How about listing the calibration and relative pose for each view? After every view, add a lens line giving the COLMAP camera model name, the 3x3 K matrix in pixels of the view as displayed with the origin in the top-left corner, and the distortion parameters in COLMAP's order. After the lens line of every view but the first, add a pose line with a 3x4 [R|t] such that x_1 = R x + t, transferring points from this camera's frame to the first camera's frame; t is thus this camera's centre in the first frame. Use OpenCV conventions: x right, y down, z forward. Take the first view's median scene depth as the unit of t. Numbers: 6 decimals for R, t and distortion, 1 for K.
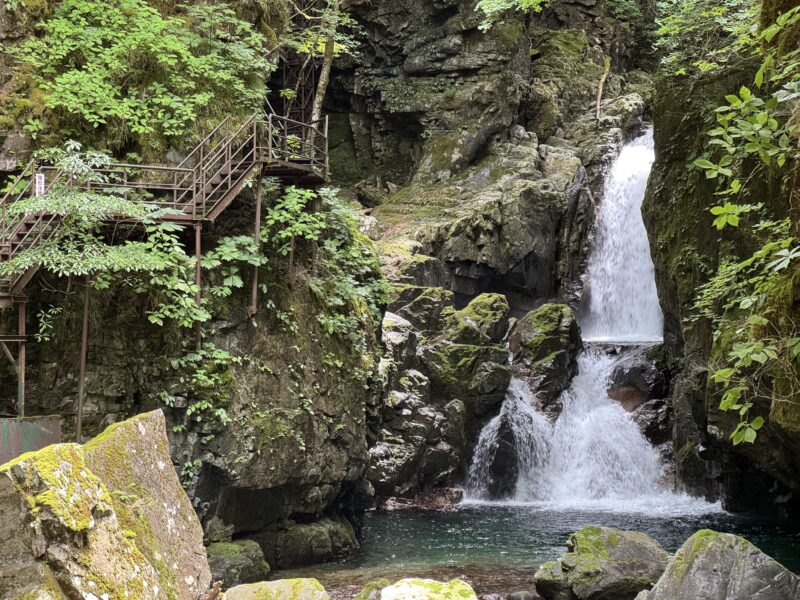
lens RADIAL K [[1800.1, 0, 402.8], [0, 1800.1, 302.5], [0, 0, 1]] dist [0.017345, 0.000000]
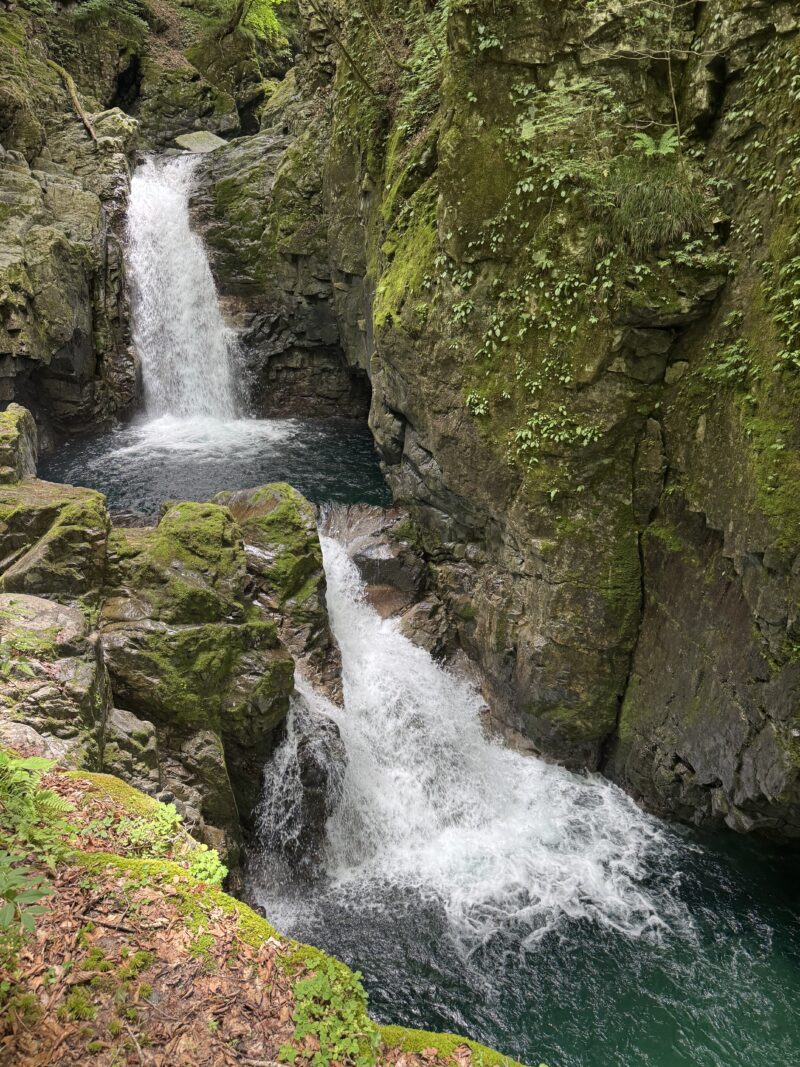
lens RADIAL K [[734.1, 0, 388.6], [0, 734.1, 527.8], [0, 0, 1]] dist [0.001189, -0.010659]
pose [[0.756088, -0.229752, 0.612817, -0.041244], [-0.025662, 0.925229, 0.378540, -0.073275], [-0.653967, -0.301936, 0.693659, 0.675769]]
